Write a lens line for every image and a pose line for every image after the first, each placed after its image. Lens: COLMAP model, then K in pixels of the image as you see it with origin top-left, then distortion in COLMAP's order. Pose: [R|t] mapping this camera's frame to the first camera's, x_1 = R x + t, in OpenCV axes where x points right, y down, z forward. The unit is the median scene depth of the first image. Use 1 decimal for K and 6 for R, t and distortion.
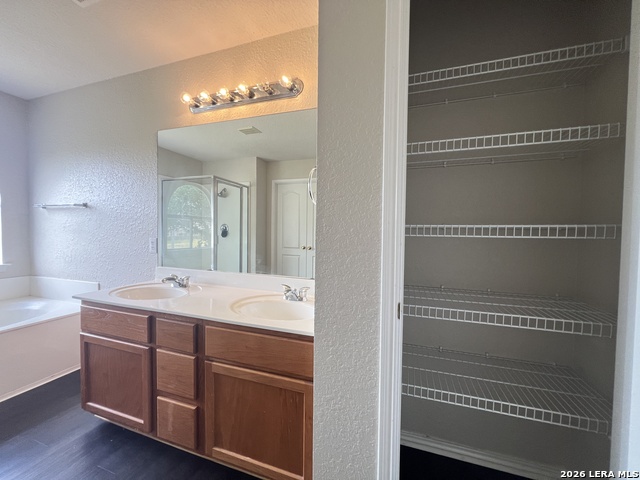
lens RADIAL K [[257.0, 0, 319.1], [0, 257.0, 239.3], [0, 0, 1]] dist [-0.003640, 0.000156]
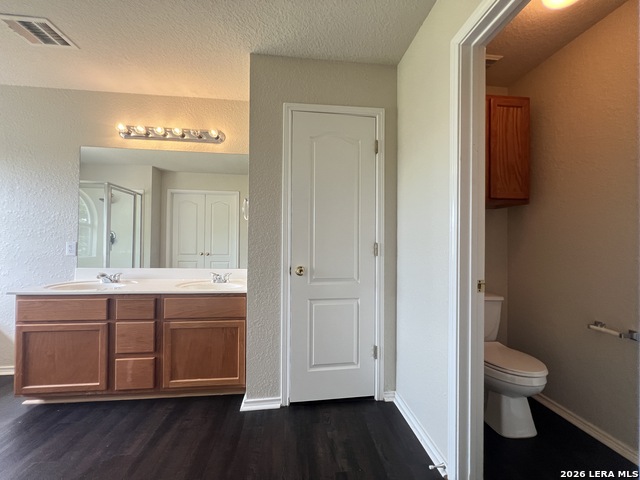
lens RADIAL K [[253.5, 0, 317.5], [0, 253.5, 238.5], [0, 0, 1]] dist [-0.000305, 0.000103]
pose [[0.908626, -0.000514, 0.417610, -0.202349], [0.017150, 0.999202, -0.036085, 0.050654], [-0.417258, 0.039949, 0.907910, -0.563559]]
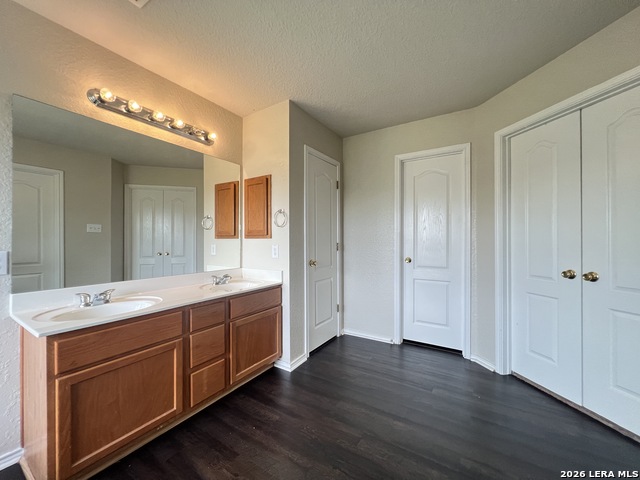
lens RADIAL K [[257.0, 0, 319.1], [0, 257.0, 239.3], [0, 0, 1]] dist [-0.003640, 0.000156]
pose [[0.232425, -0.013026, 0.972527, -1.464818], [0.039588, 0.999208, 0.003922, -0.009767], [-0.971808, 0.037588, 0.232757, 0.085214]]
